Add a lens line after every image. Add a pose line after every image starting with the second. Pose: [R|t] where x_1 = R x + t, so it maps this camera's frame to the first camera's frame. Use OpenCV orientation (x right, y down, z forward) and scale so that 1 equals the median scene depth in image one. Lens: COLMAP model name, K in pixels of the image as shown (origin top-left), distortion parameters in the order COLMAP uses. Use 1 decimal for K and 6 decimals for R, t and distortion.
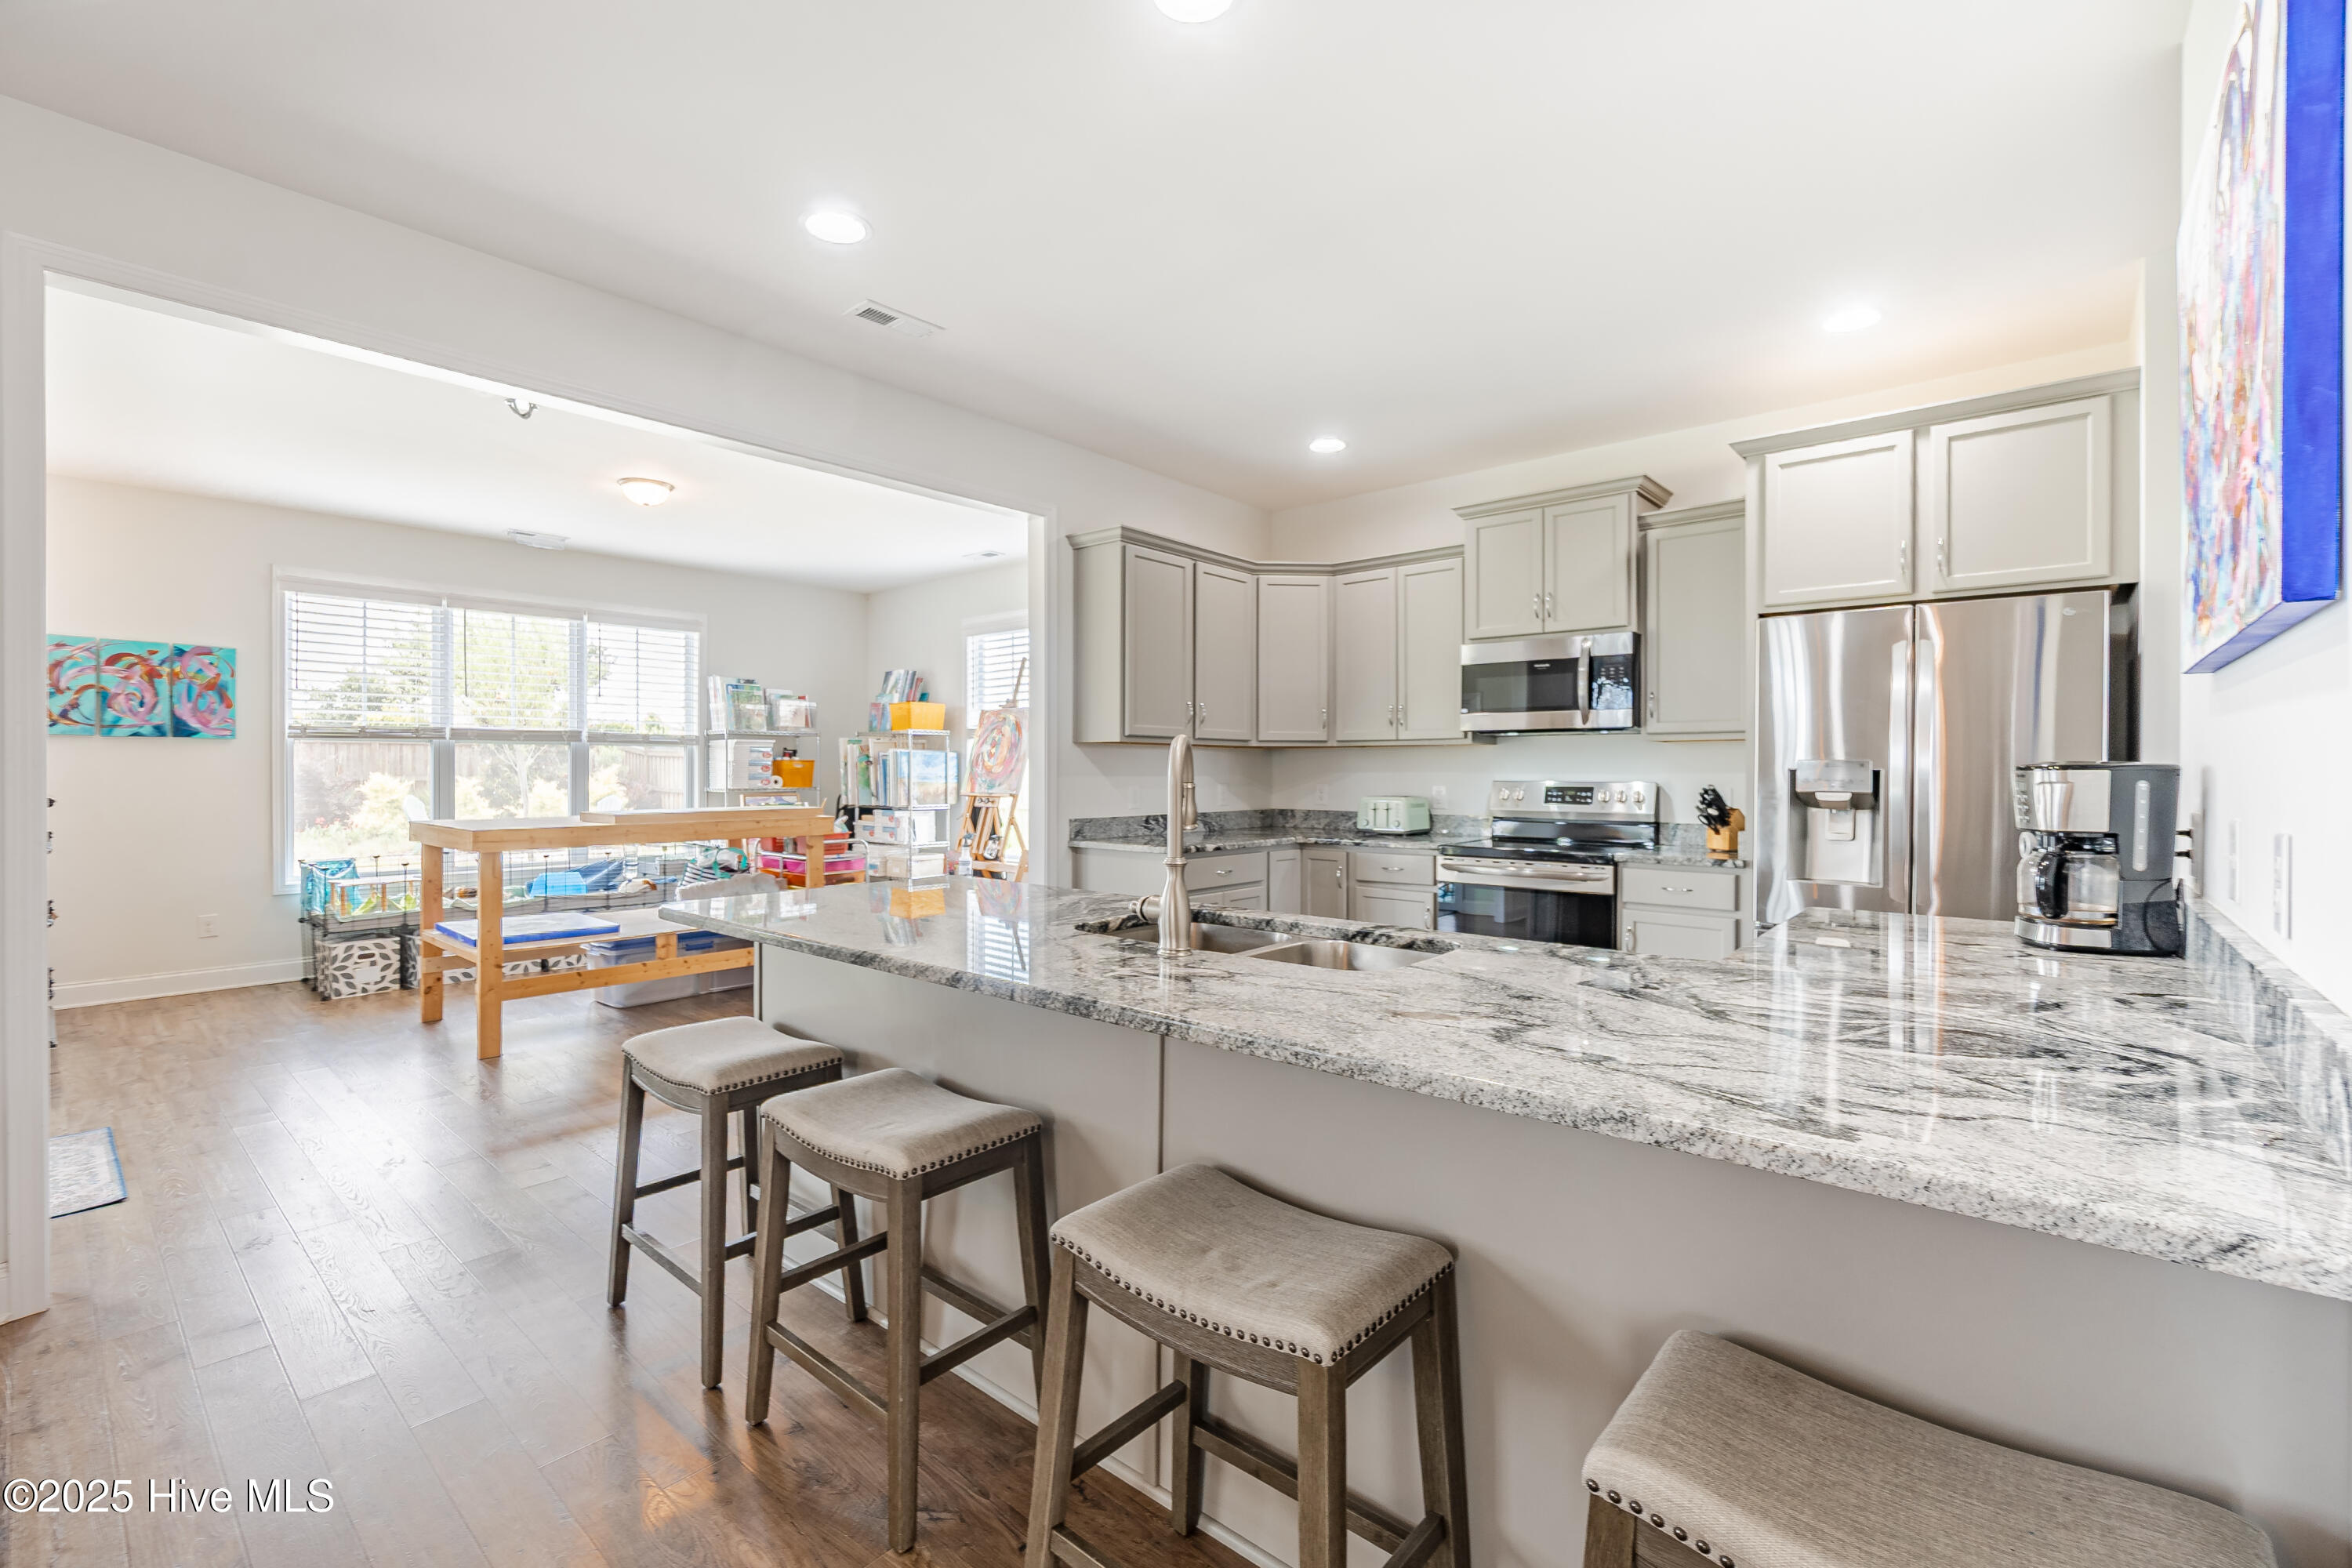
lens RADIAL K [[1013.3, 0, 1176.0], [0, 1013.3, 784.0], [0, 0, 1]] dist [-0.002883, -0.000110]
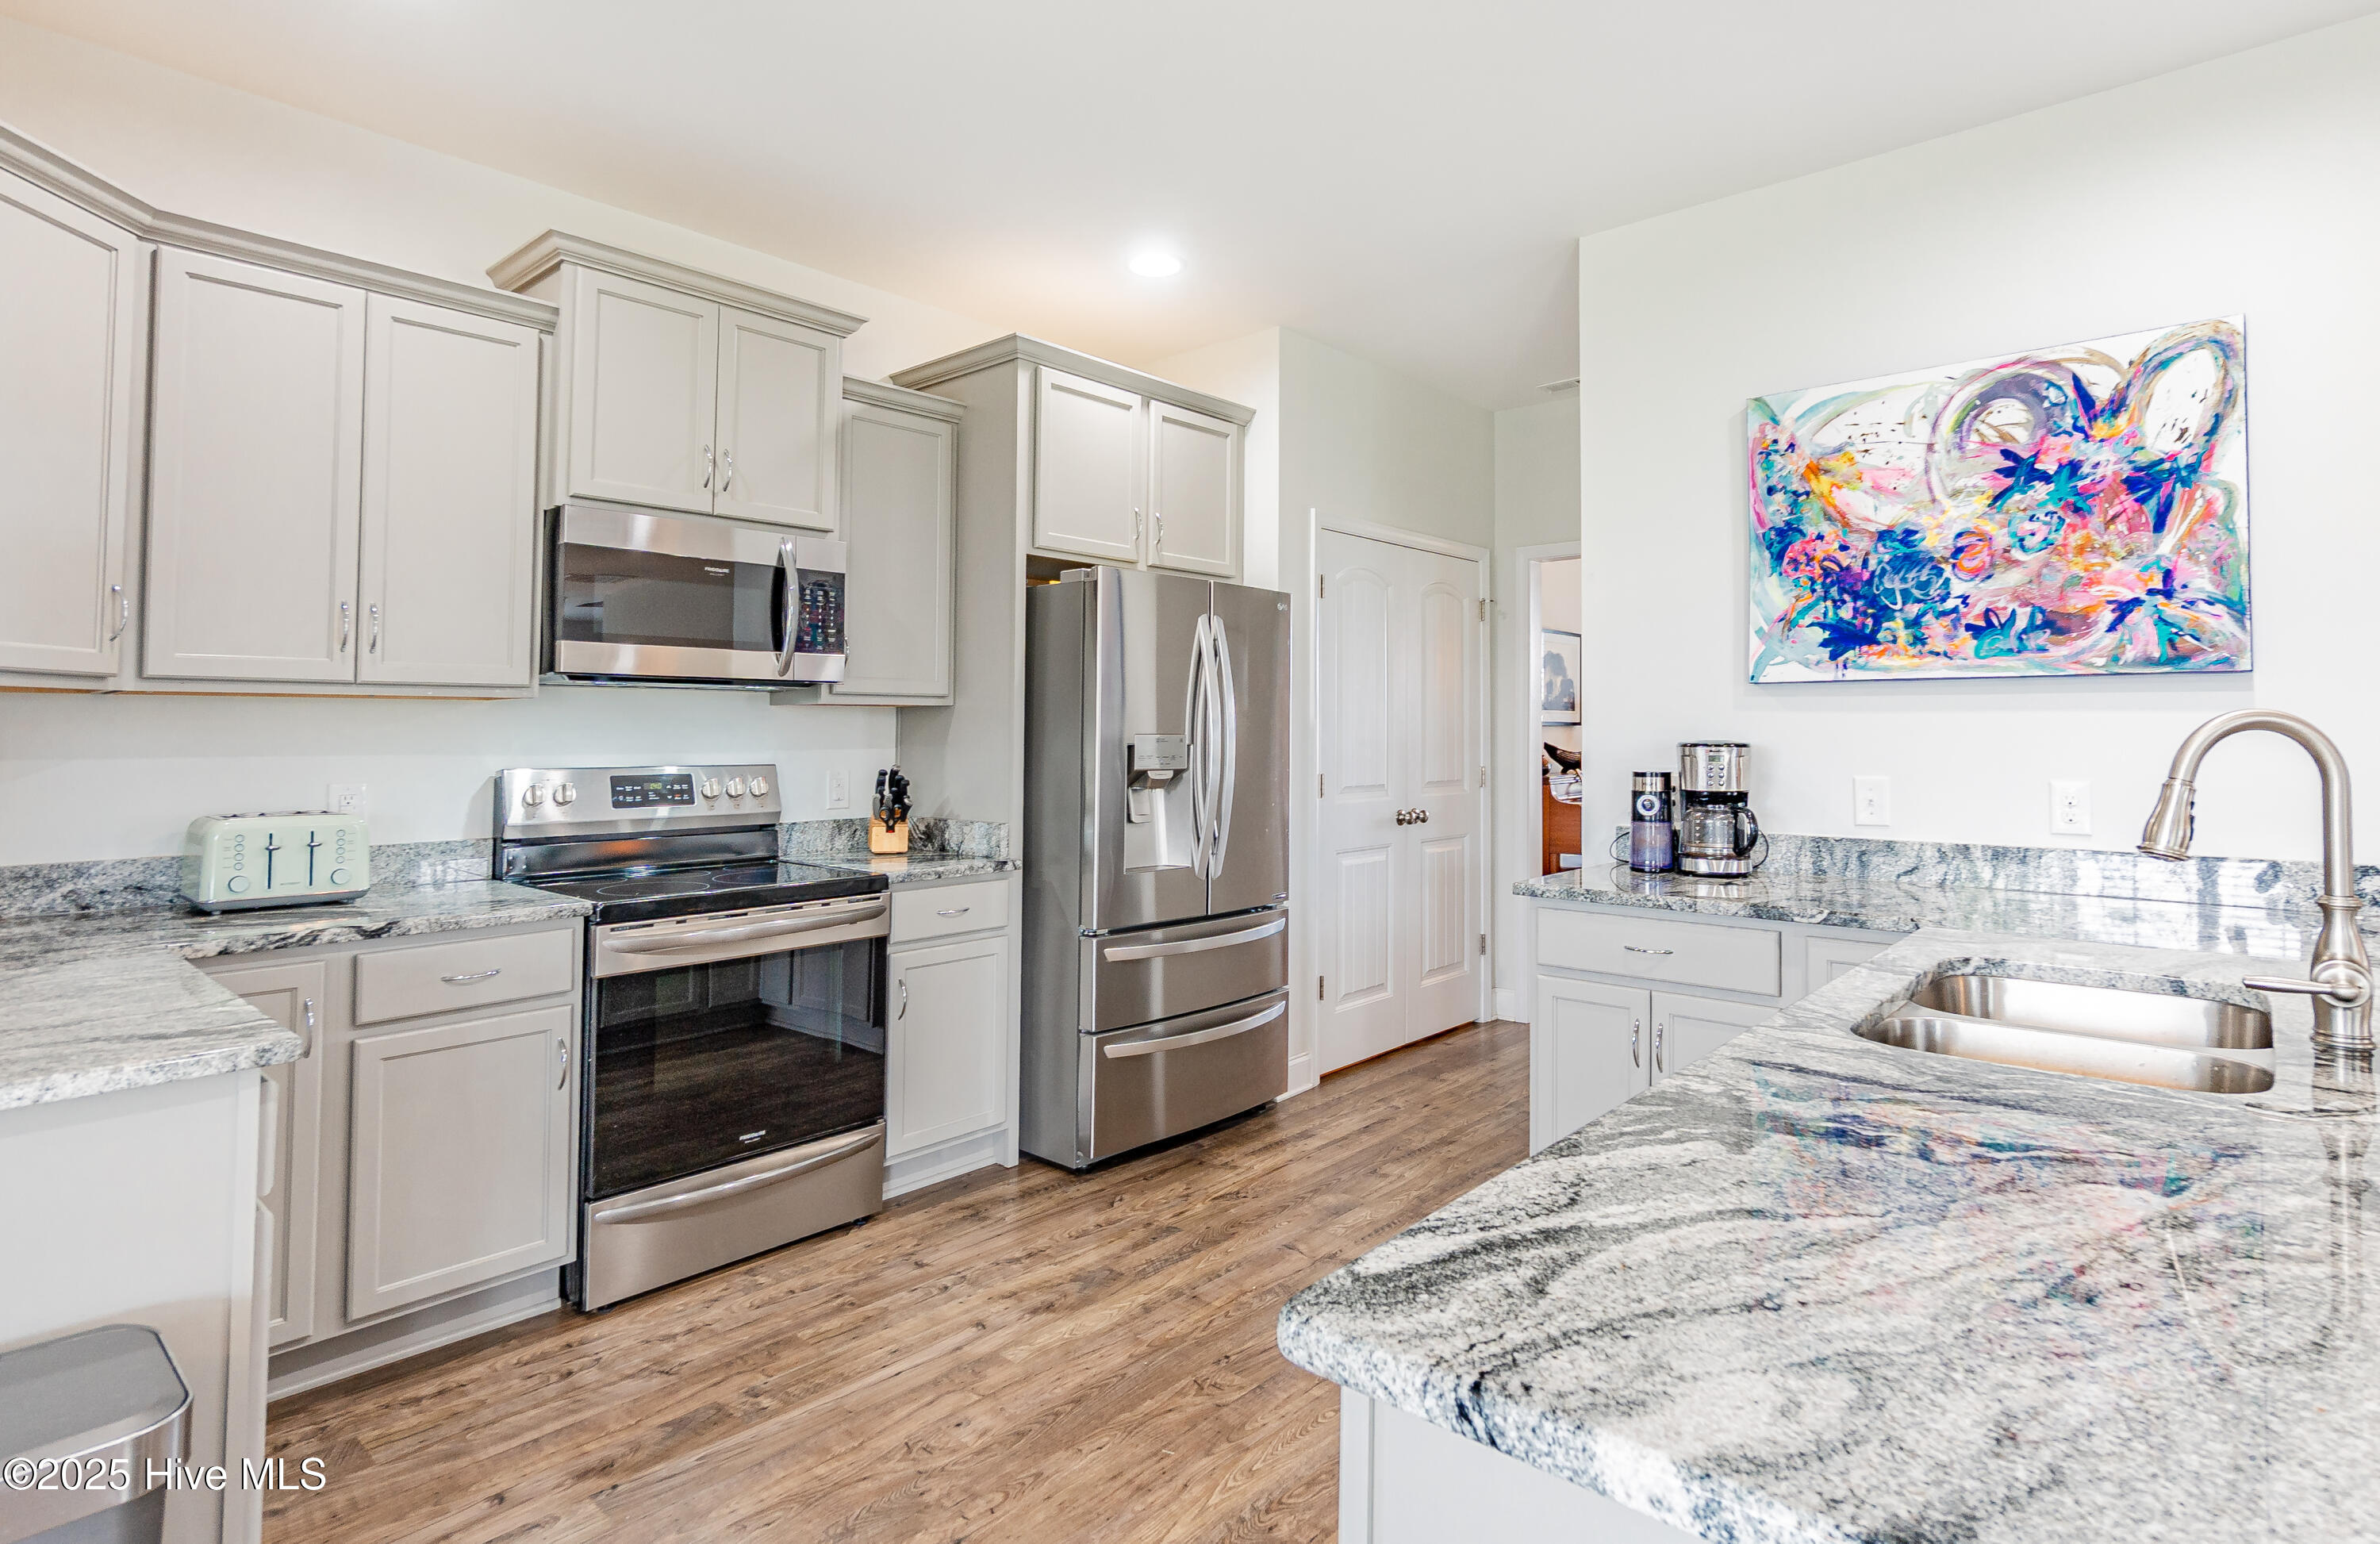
lens RADIAL K [[1225.1, 0, 1199.9], [0, 1225.1, 674.2], [0, 0, 1]] dist [0.001655, 0.000091]
pose [[0.018991, 0.046939, 0.998717, -0.278488], [0.014638, 0.998777, -0.047221, -0.015095], [-0.999713, 0.015516, 0.018281, 0.577961]]
